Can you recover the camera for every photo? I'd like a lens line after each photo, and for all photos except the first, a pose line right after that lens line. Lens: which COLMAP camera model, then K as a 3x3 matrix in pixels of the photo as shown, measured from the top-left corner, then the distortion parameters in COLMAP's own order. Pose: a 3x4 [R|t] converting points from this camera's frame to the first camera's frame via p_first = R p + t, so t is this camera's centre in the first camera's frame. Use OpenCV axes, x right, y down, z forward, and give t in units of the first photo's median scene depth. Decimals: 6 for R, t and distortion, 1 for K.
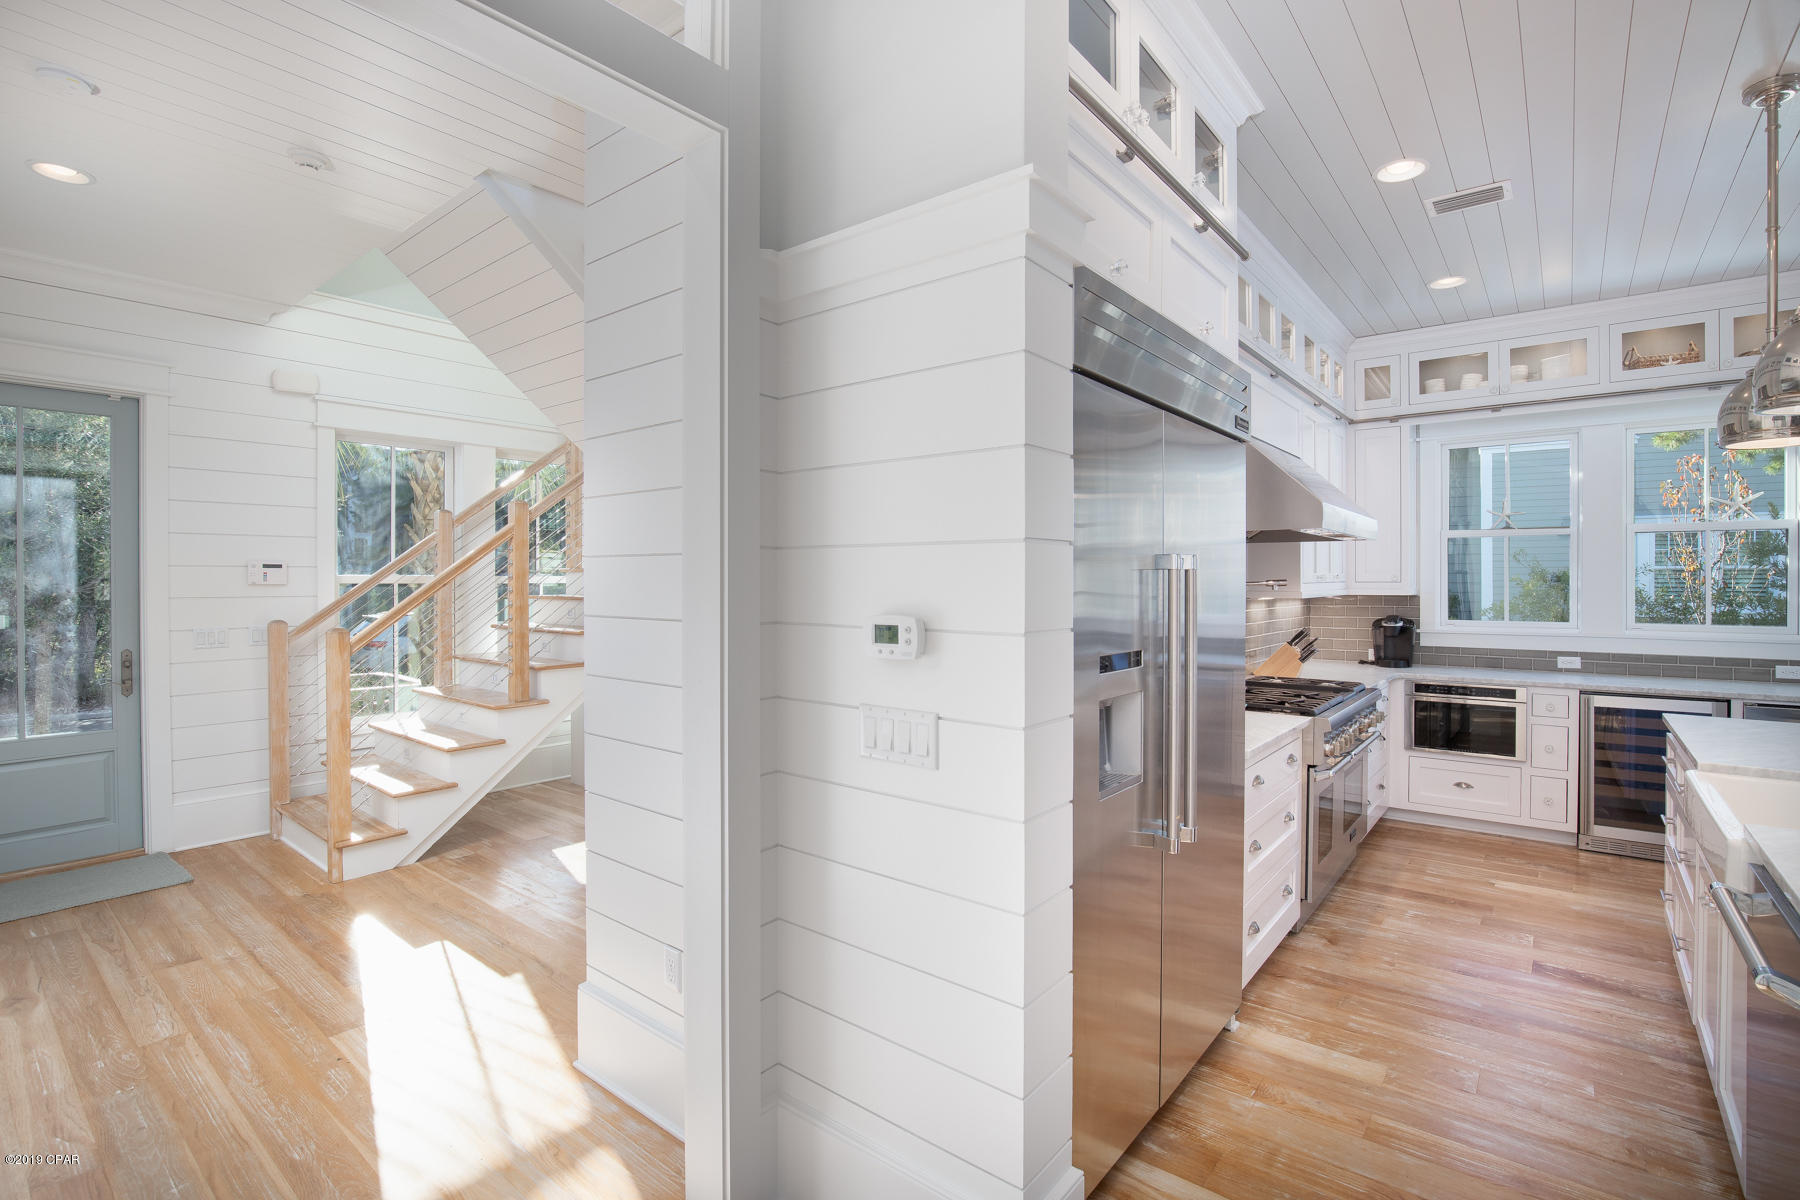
lens RADIAL K [[830.0, 0, 892.3], [0, 830.0, 588.3], [0, 0, 1]] dist [-0.026785, 0.000051]
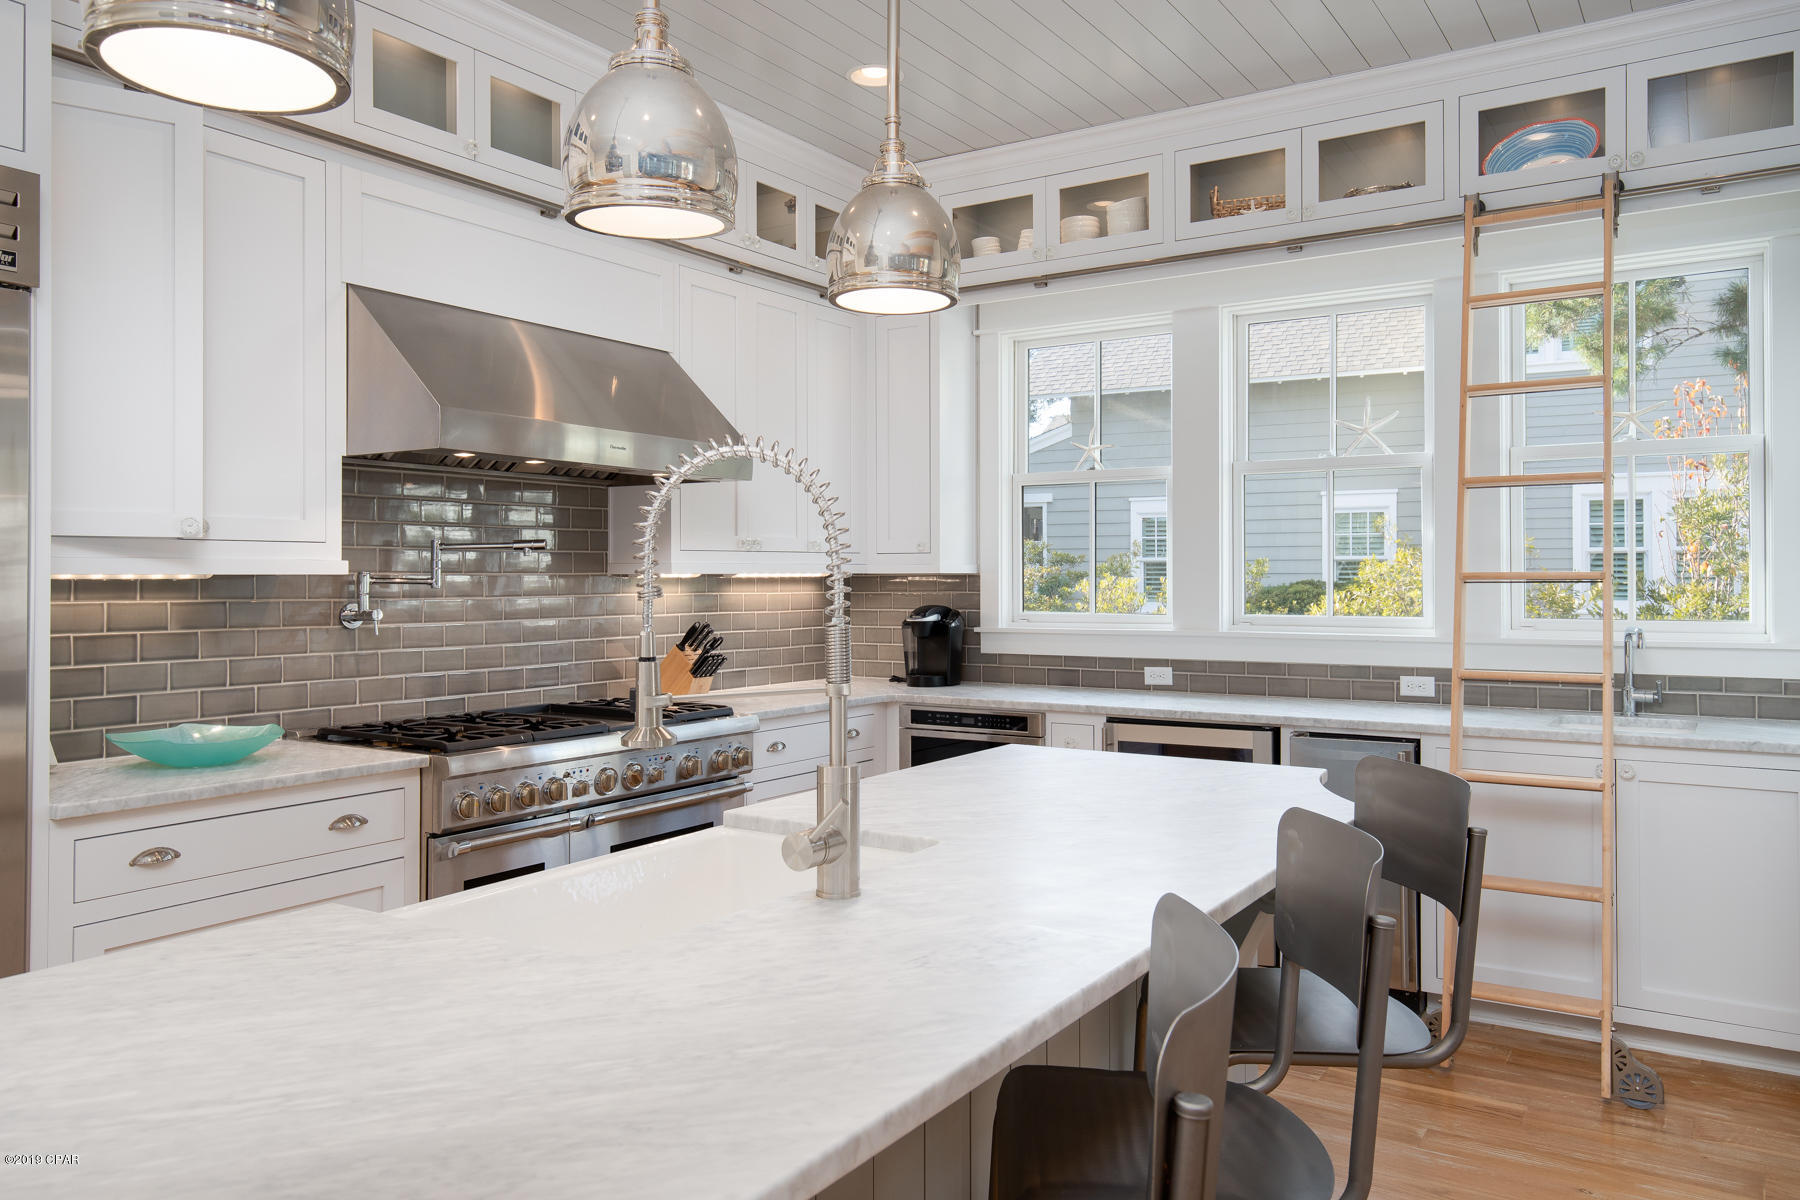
lens RADIAL K [[1293.5, 0, 904.4], [0, 1293.5, 583.1], [0, 0, 1]] dist [0.003989, 0.002547]
pose [[0.994320, 0.000079, 0.106428, 0.548662], [0.000588, 0.999980, -0.006238, 0.025016], [-0.106426, 0.006265, 0.994301, -0.000363]]
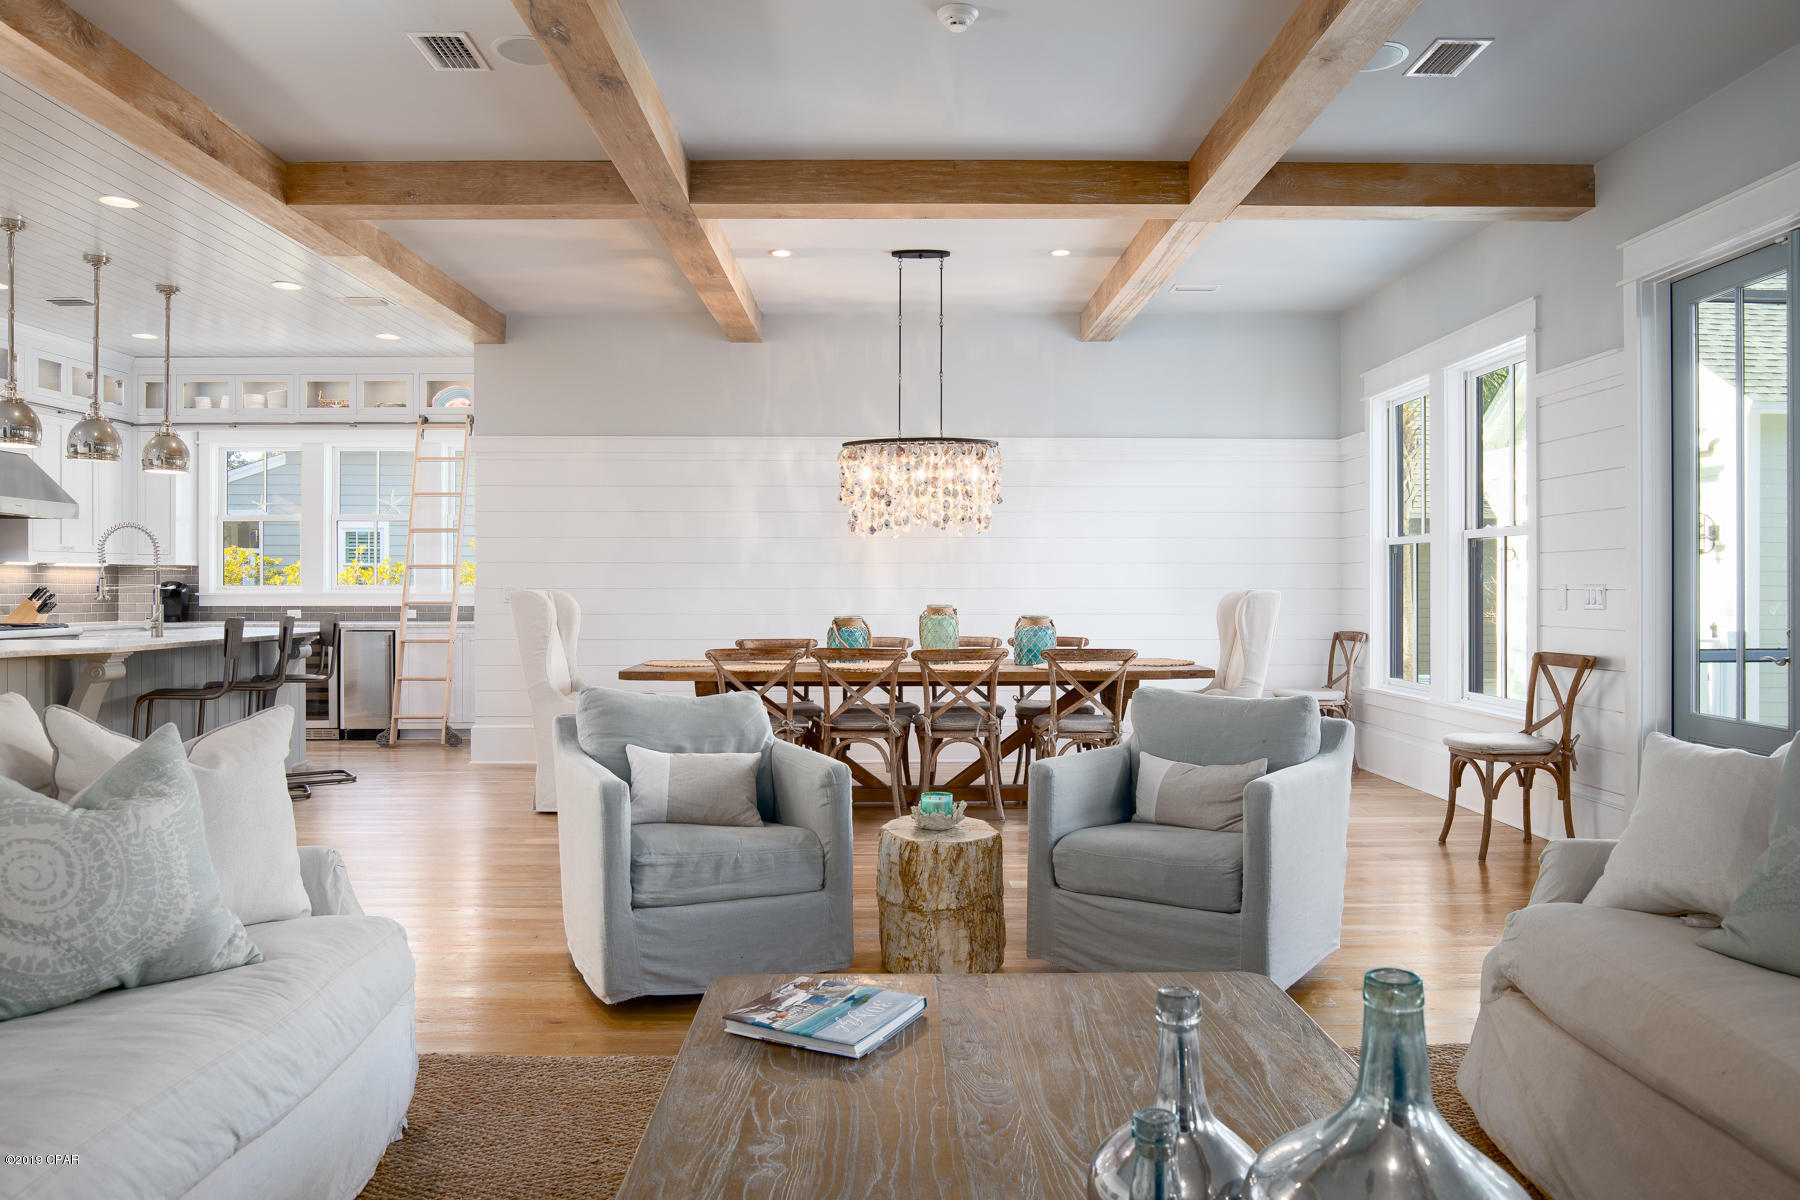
lens RADIAL K [[1293.5, 0, 908.6], [0, 1293.5, 590.6], [0, 0, 1]] dist [0.003989, 0.002547]
pose [[0.785675, 0.002601, 0.618634, 0.309626], [0.003695, 0.999954, -0.008898, 0.078525], [-0.618628, 0.009277, 0.785629, -1.423728]]
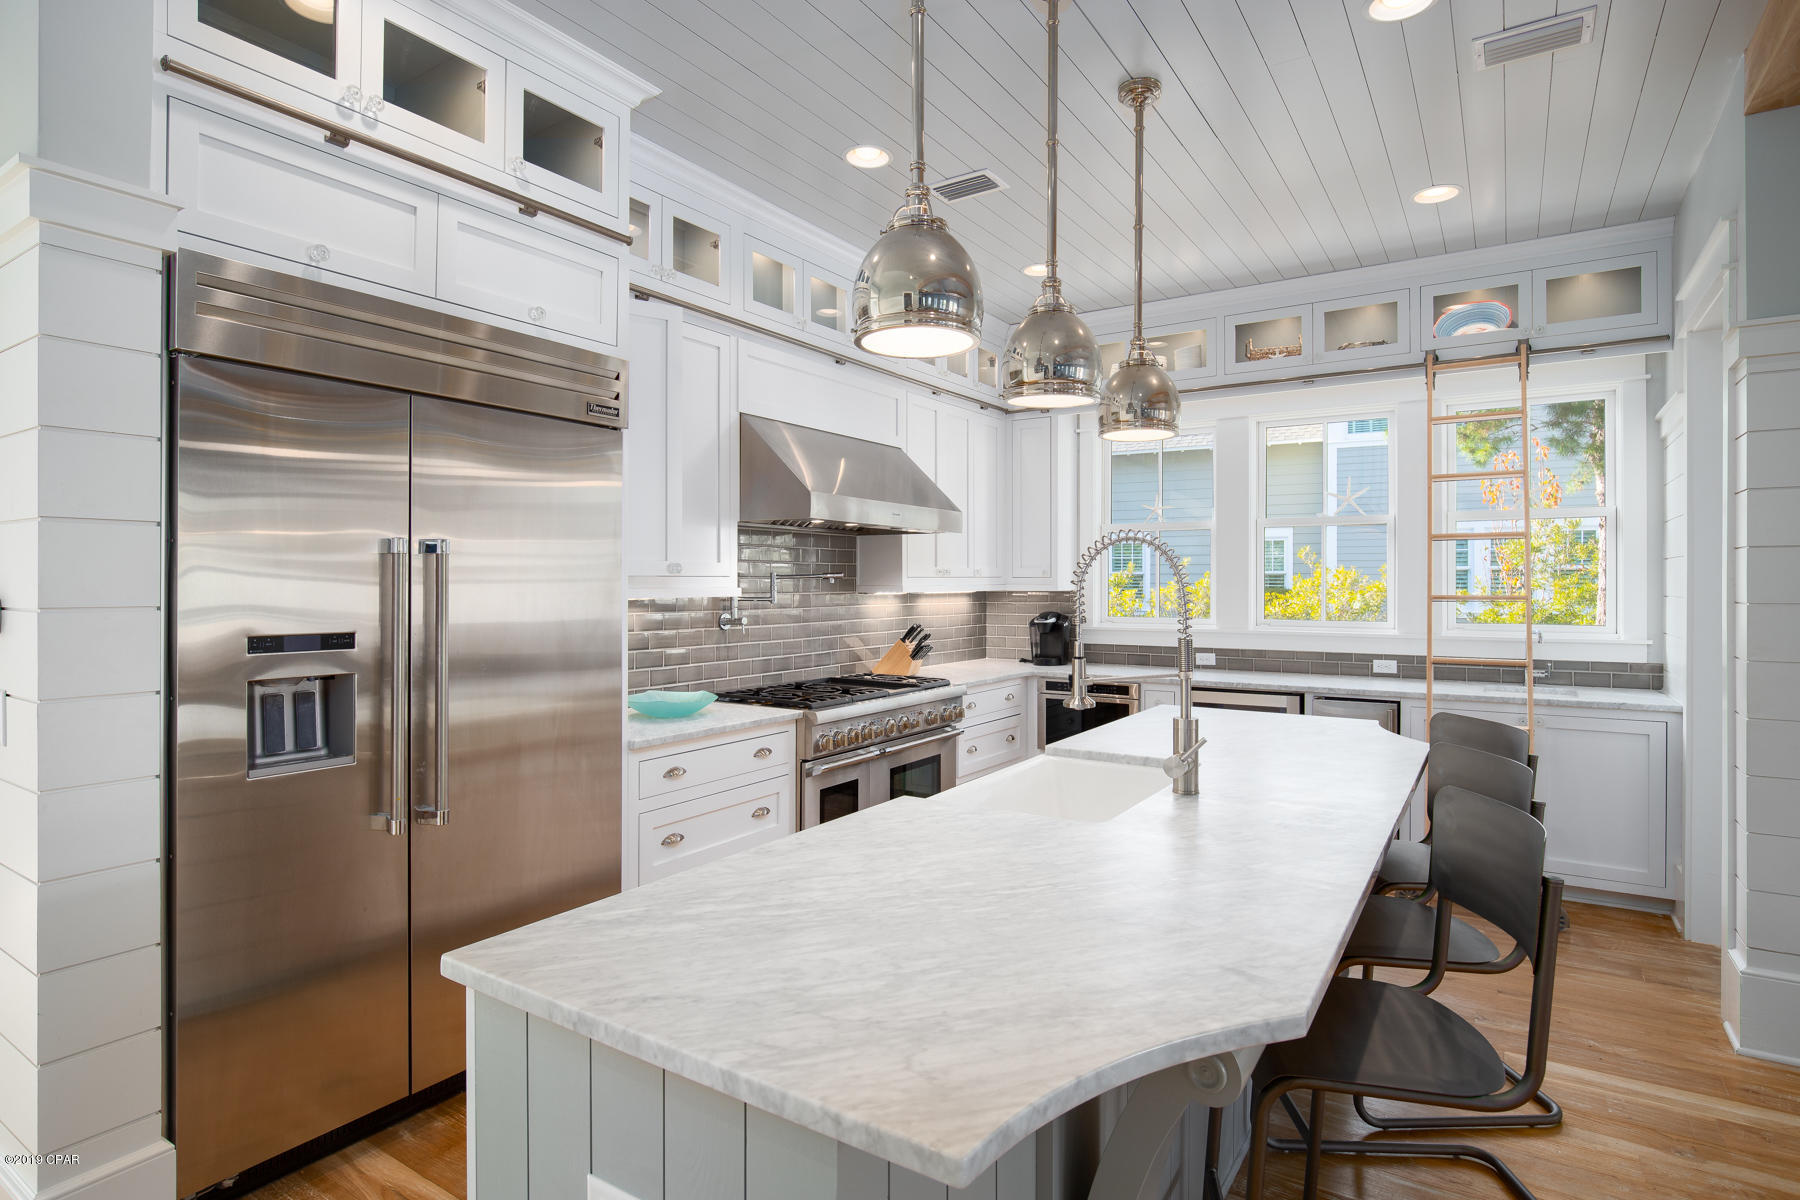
lens RADIAL K [[933.3, 0, 898.9], [0, 933.3, 591.6], [0, 0, 1]] dist [-0.015972, 0.000518]
pose [[0.994827, 0.001247, 0.101581, 0.367246], [-0.001317, 0.999999, 0.000626, 0.010226], [-0.101580, -0.000757, 0.994827, -0.085538]]
